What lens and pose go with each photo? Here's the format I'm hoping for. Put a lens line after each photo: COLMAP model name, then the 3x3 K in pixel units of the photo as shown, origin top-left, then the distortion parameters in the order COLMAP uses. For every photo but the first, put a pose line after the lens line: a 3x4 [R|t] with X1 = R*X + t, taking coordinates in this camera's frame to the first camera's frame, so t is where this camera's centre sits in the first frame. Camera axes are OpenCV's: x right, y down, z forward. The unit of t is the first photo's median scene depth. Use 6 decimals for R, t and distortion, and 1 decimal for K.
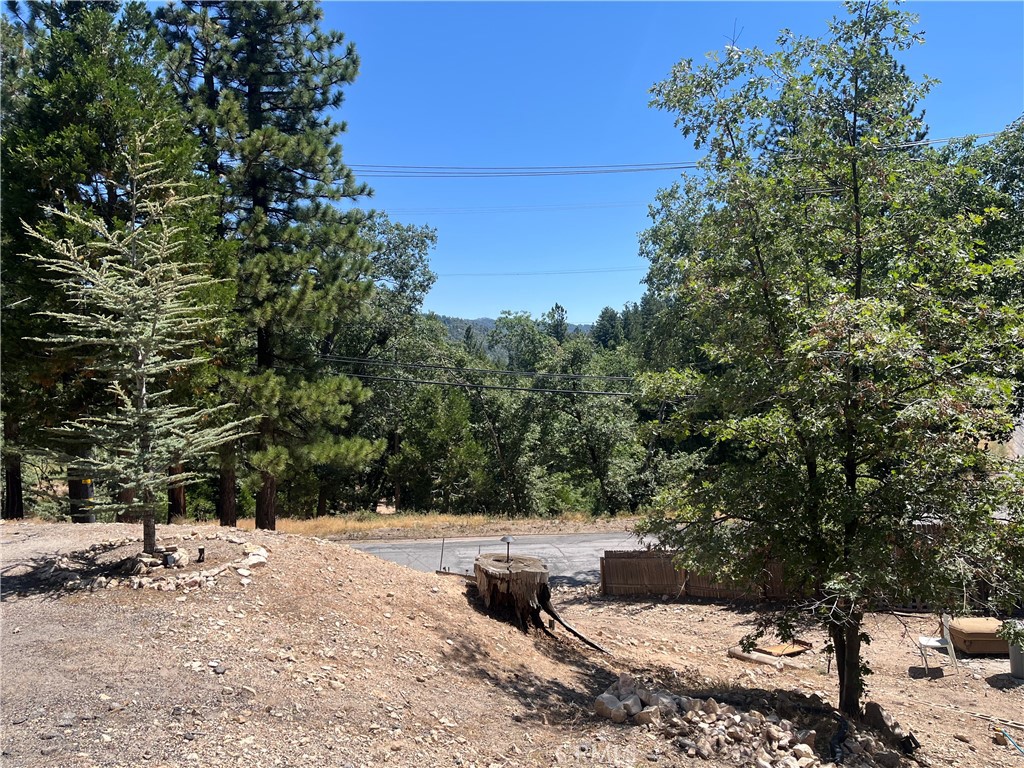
lens RADIAL K [[776.2, 0, 514.4], [0, 776.2, 386.9], [0, 0, 1]] dist [0.090212, -0.121676]
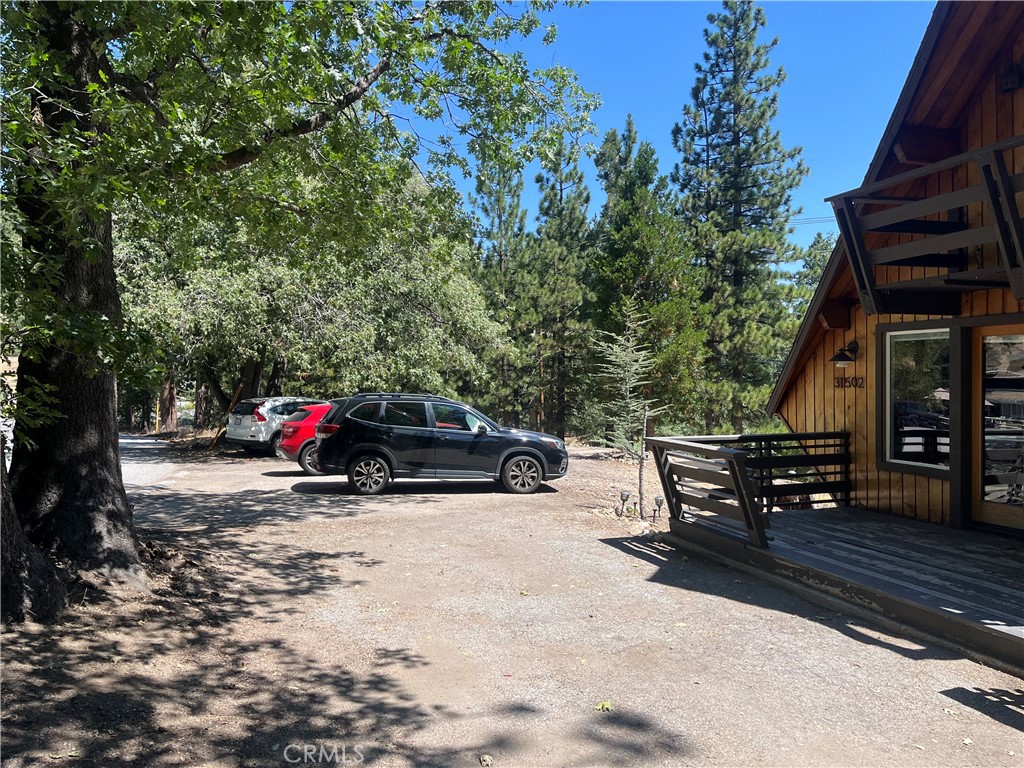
lens RADIAL K [[776.2, 0, 514.4], [0, 776.2, 386.9], [0, 0, 1]] dist [0.090212, -0.121676]
pose [[0.759989, 0.031169, -0.649188, 0.944975], [-0.026243, 0.999506, 0.017266, -0.050912], [0.649406, 0.003915, 0.760432, -1.252652]]
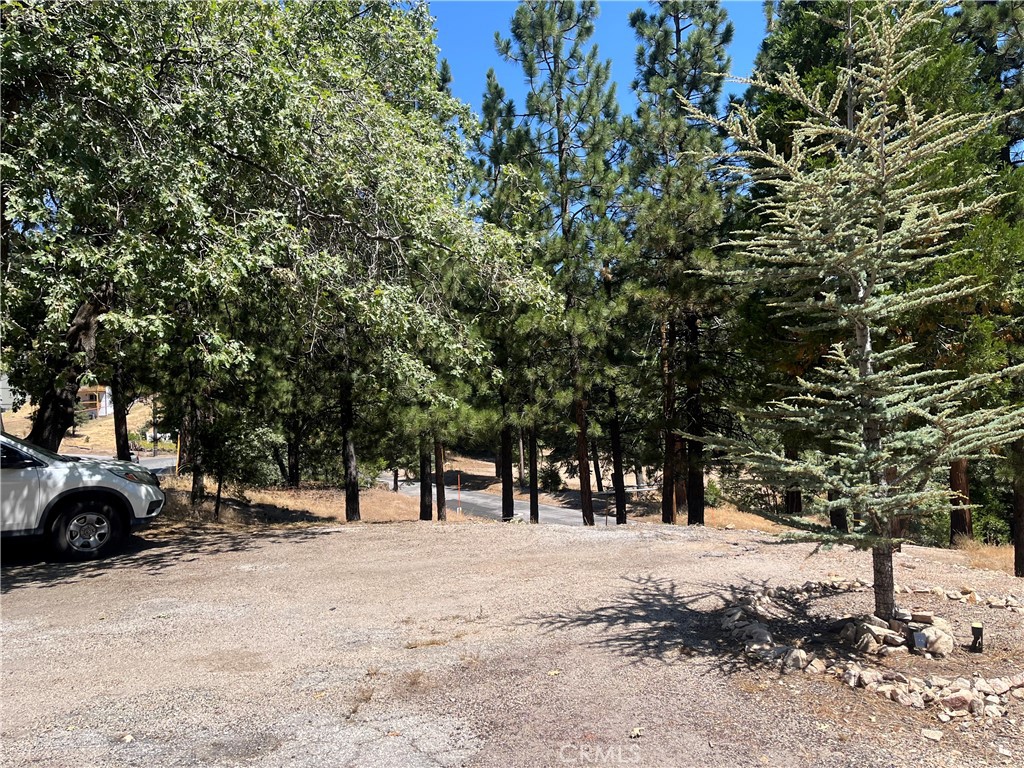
lens RADIAL K [[776.2, 0, 514.4], [0, 776.2, 386.9], [0, 0, 1]] dist [0.090212, -0.121676]
pose [[0.603724, -0.018737, -0.796973, -0.152057], [0.013811, 0.999820, -0.013044, 0.039225], [0.797074, -0.003132, 0.603874, 0.414432]]
